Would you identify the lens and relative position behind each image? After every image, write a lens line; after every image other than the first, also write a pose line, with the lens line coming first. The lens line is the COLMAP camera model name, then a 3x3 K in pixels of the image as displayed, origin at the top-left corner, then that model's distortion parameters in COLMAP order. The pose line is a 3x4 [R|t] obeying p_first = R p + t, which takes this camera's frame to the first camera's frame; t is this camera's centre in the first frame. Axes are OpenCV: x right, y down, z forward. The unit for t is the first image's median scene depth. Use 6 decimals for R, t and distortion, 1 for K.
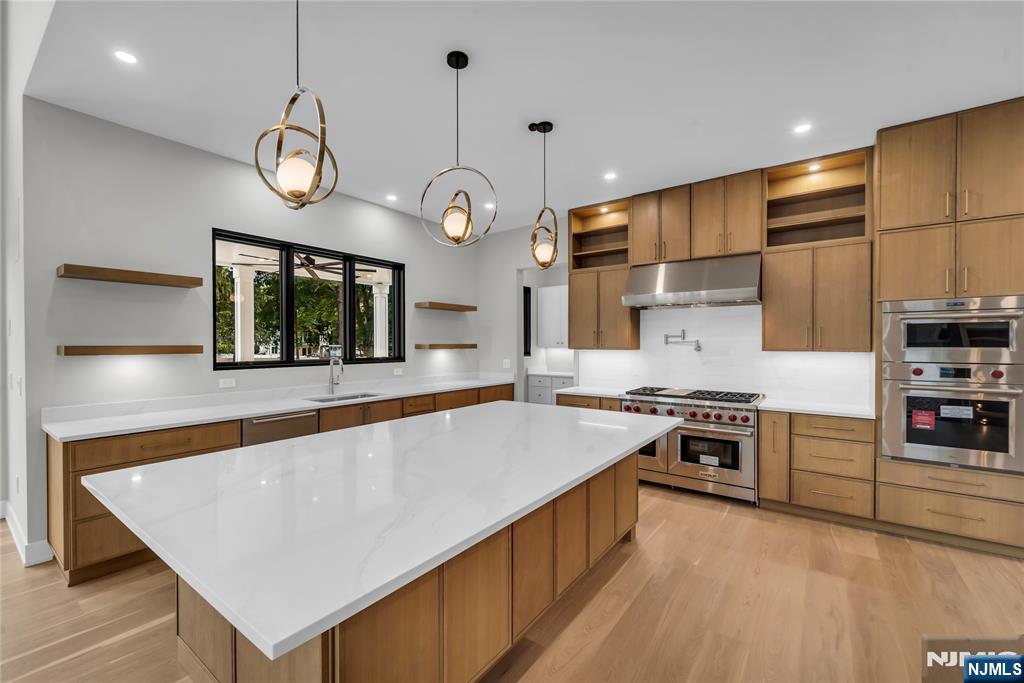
lens RADIAL K [[427.7, 0, 502.0], [0, 427.7, 346.3], [0, 0, 1]] dist [0.004572, -0.001184]
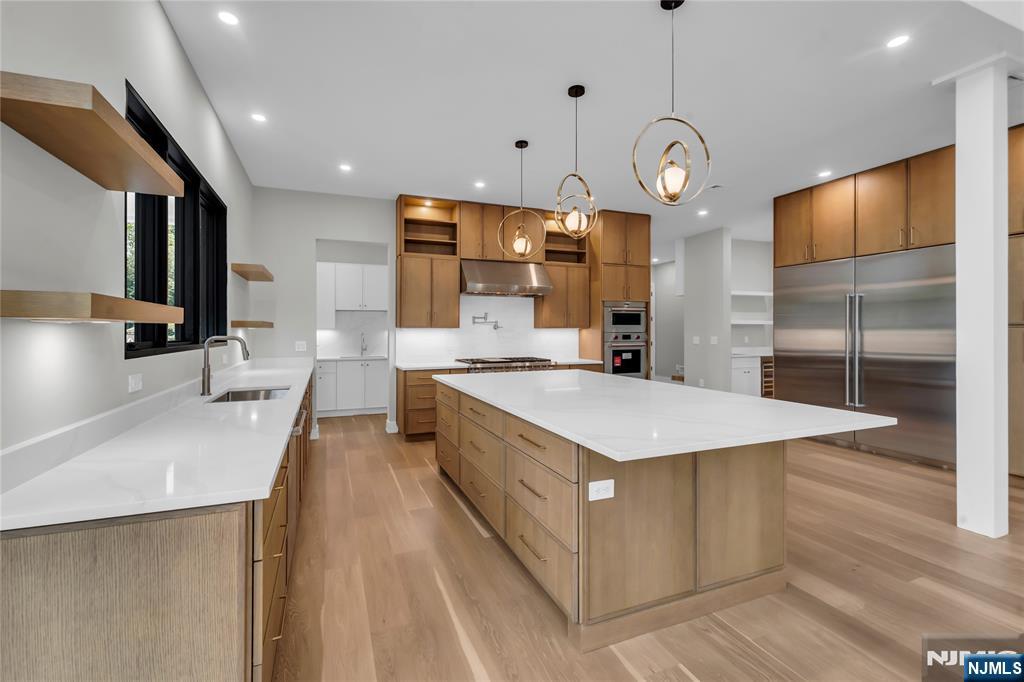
lens RADIAL K [[427.7, 0, 494.0], [0, 427.7, 334.5], [0, 0, 1]] dist [0.004572, -0.001184]
pose [[0.529094, -0.007538, 0.848529, -0.774711], [0.008286, 0.999959, 0.003716, 0.026260], [-0.848522, 0.005065, 0.529135, 0.325729]]
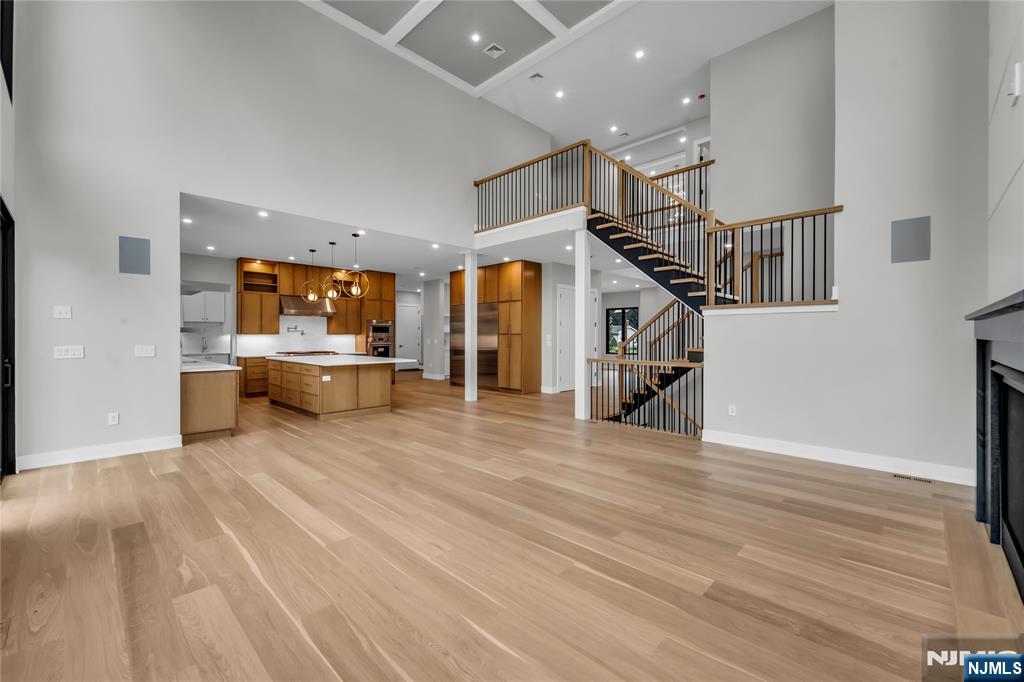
lens RADIAL K [[427.7, 0, 499.9], [0, 427.7, 344.0], [0, 0, 1]] dist [0.004572, -0.001184]
pose [[0.144502, -0.018336, 0.989335, -1.900217], [0.007314, 0.999821, 0.017462, 0.031773], [-0.989477, 0.004712, 0.144611, -0.449775]]
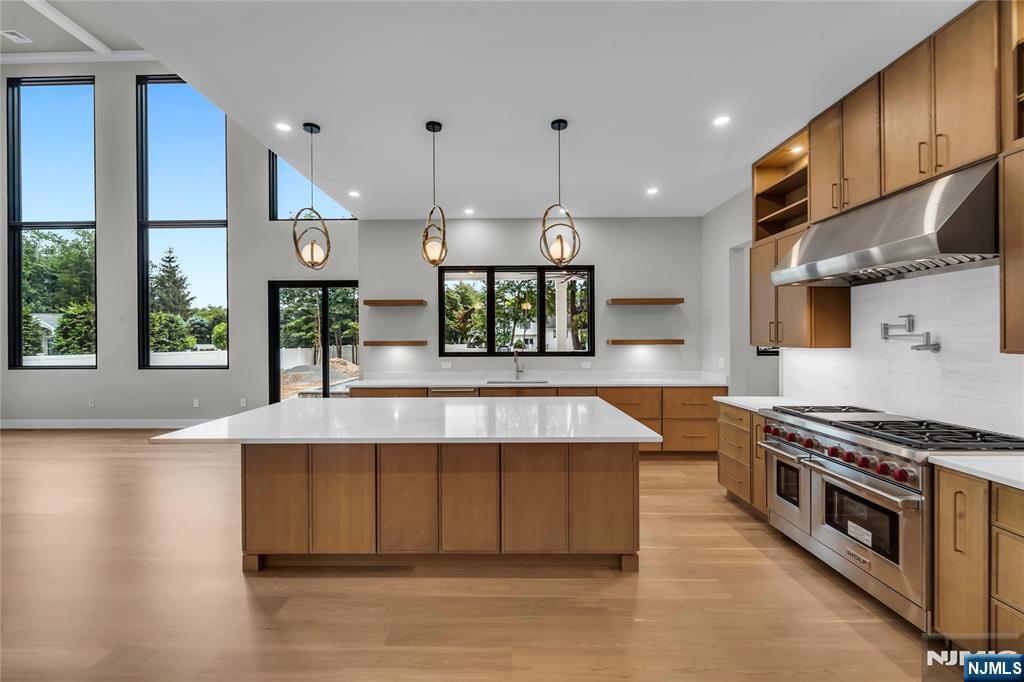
lens RADIAL K [[427.7, 0, 497.2], [0, 427.7, 339.1], [0, 0, 1]] dist [0.004572, -0.001184]
pose [[0.582018, -0.002841, -0.813171, 0.653707], [-0.000962, 0.999991, -0.004183, -0.002711], [0.813176, 0.003217, 0.582009, 0.229606]]
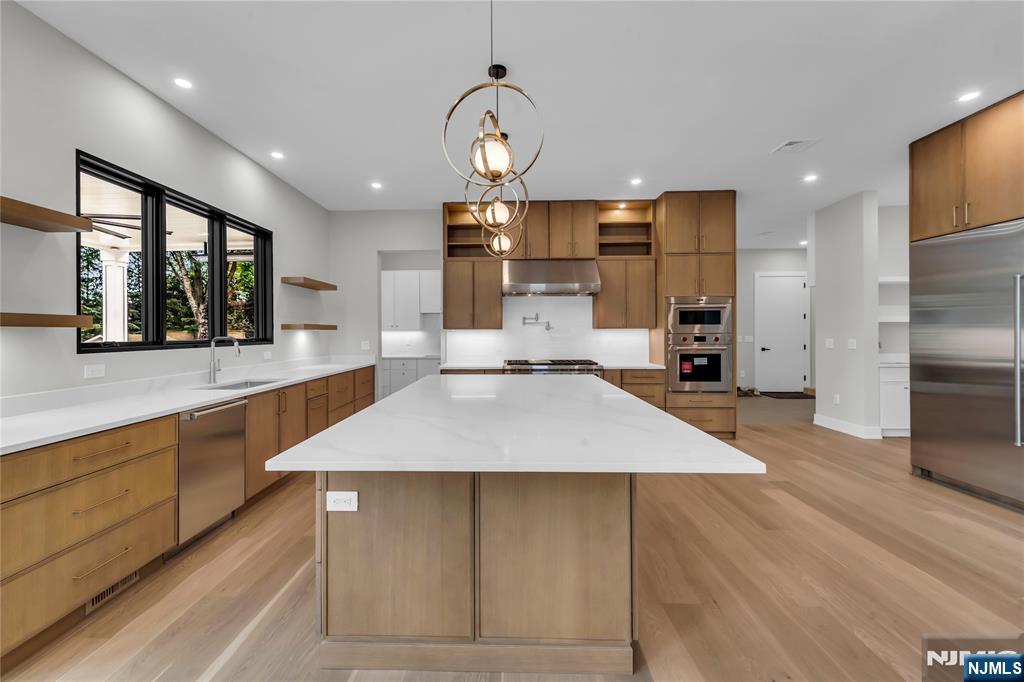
lens RADIAL K [[427.7, 0, 499.2], [0, 427.7, 328.9], [0, 0, 1]] dist [0.004572, -0.001184]
pose [[0.817926, 0.000672, 0.575324, -0.456899], [0.008433, 0.999878, -0.013157, 0.027145], [-0.575262, 0.015613, 0.817820, 0.028963]]
